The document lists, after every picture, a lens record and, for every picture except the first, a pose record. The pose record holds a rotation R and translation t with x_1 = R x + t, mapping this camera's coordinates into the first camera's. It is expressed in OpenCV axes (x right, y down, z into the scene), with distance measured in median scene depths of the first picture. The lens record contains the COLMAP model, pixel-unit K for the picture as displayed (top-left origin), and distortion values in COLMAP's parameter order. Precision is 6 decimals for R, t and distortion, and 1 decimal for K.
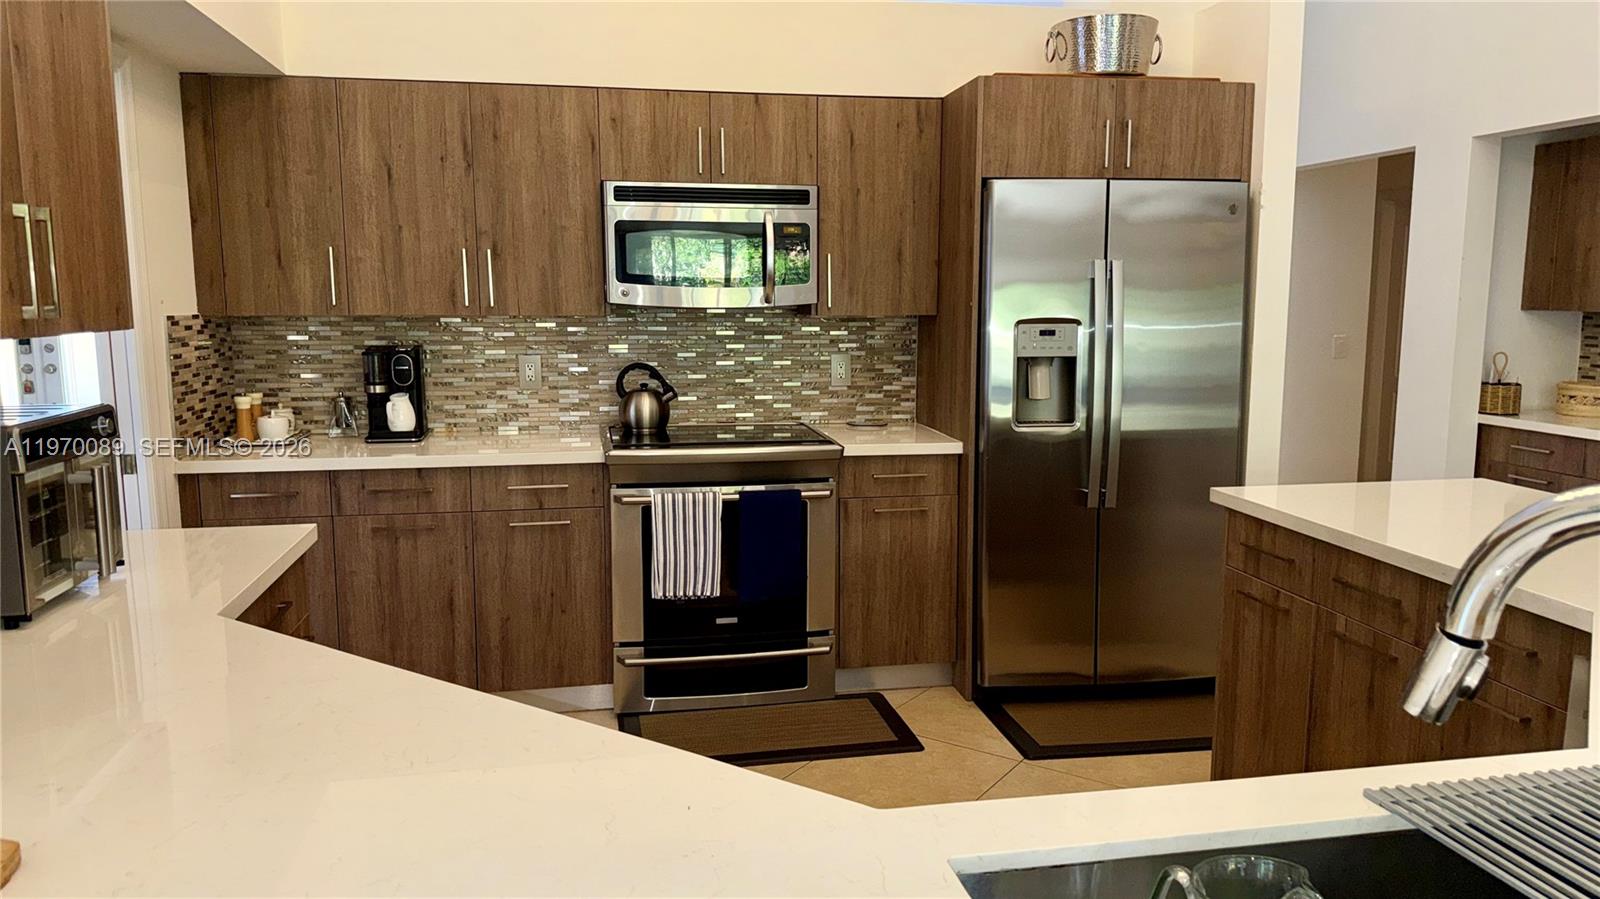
lens RADIAL K [[1125.6, 0, 800.0], [0, 1125.6, 449.5], [0, 0, 1]] dist [0.107394, -0.184795]
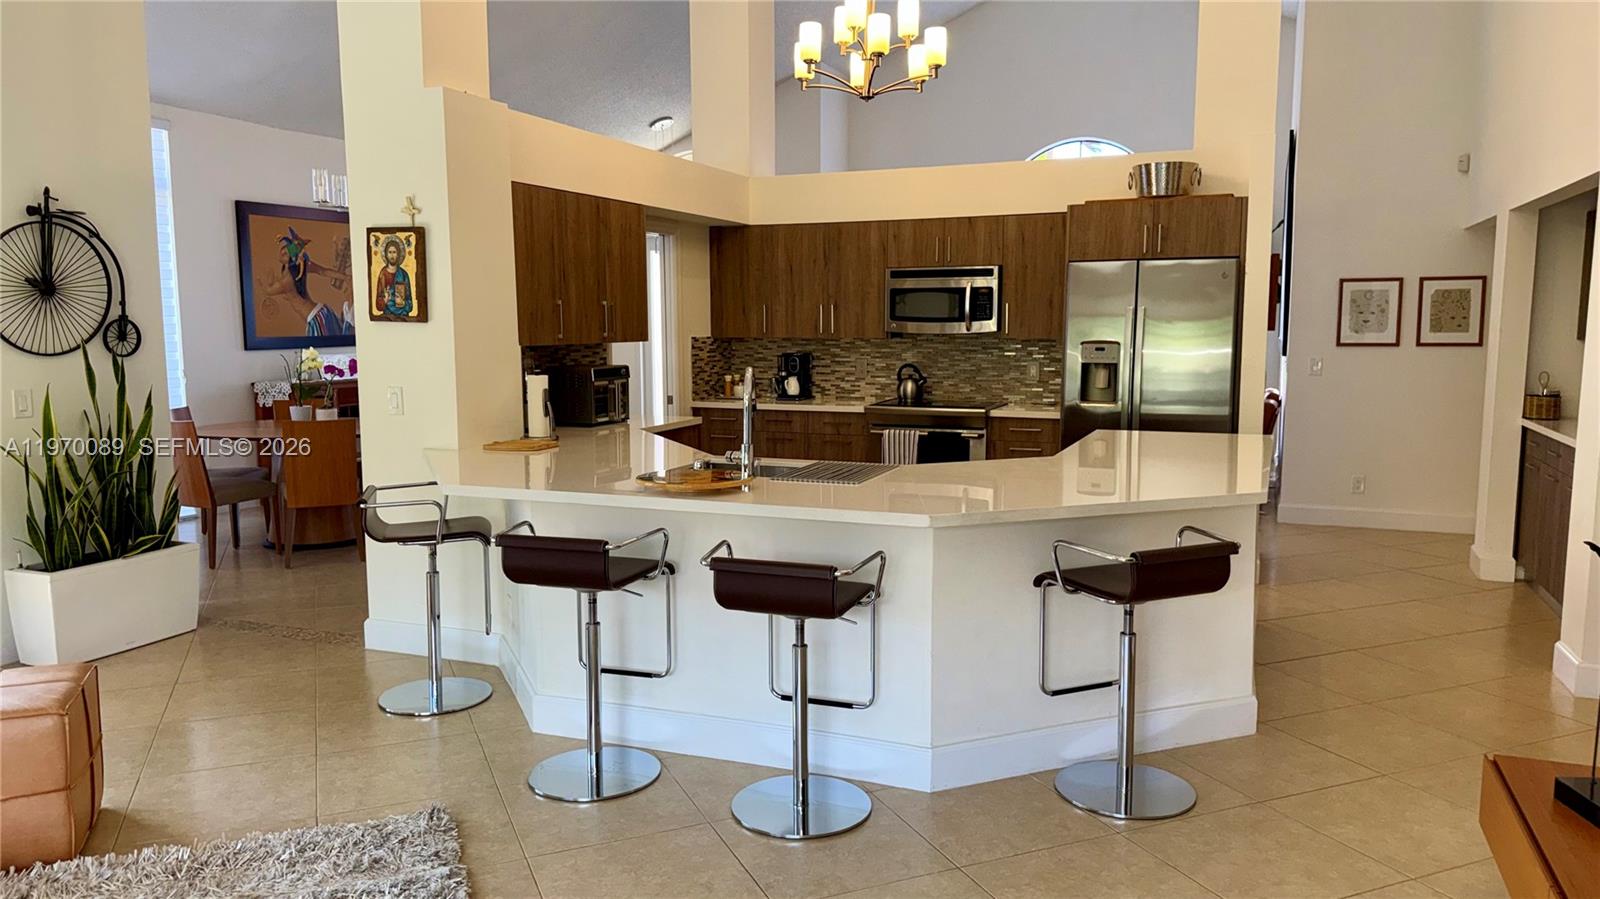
lens RADIAL K [[1125.6, 0, 800.0], [0, 1125.6, 449.5], [0, 0, 1]] dist [0.107394, -0.184795]
pose [[0.841652, 0.060603, -0.536609, 0.754606], [-0.071518, 0.997439, 0.000474, 0.080302], [0.535263, 0.037978, 0.843831, -0.689296]]
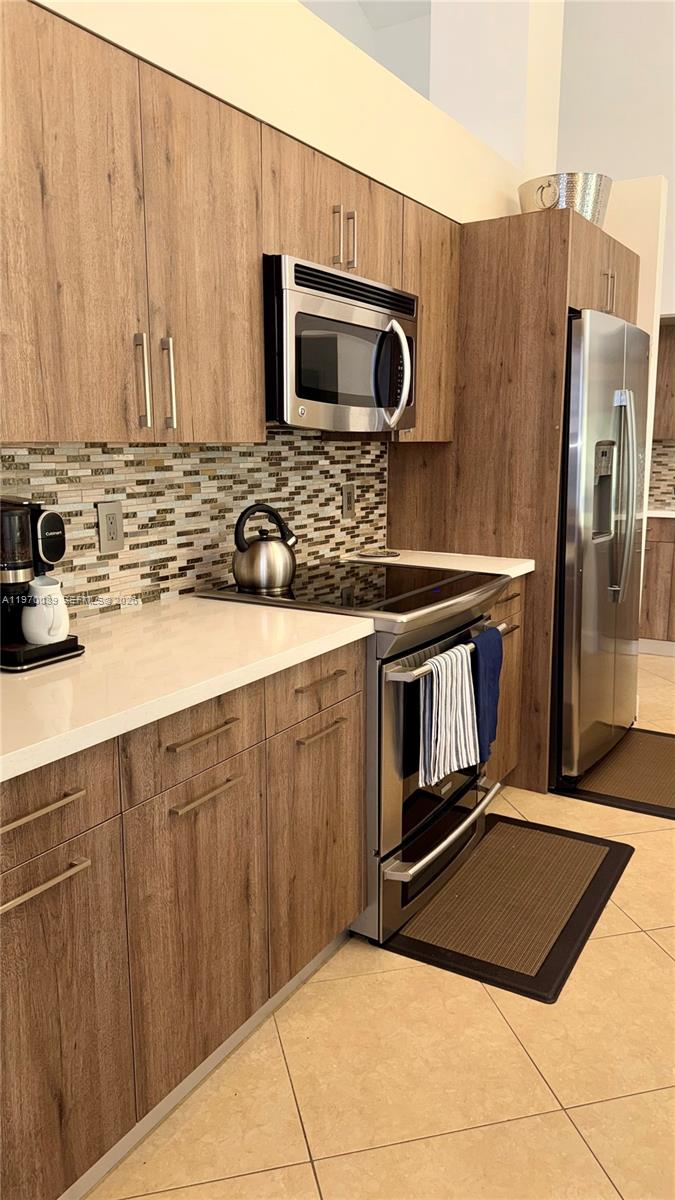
lens RADIAL K [[844.2, 0, 336.5], [0, 844.2, 594.9], [0, 0, 1]] dist [0.107394, -0.184795]
pose [[0.674518, -0.135418, 0.725733, -0.581034], [0.105716, 0.990619, 0.086589, -0.063917], [-0.730651, 0.018316, 0.682506, 0.603802]]
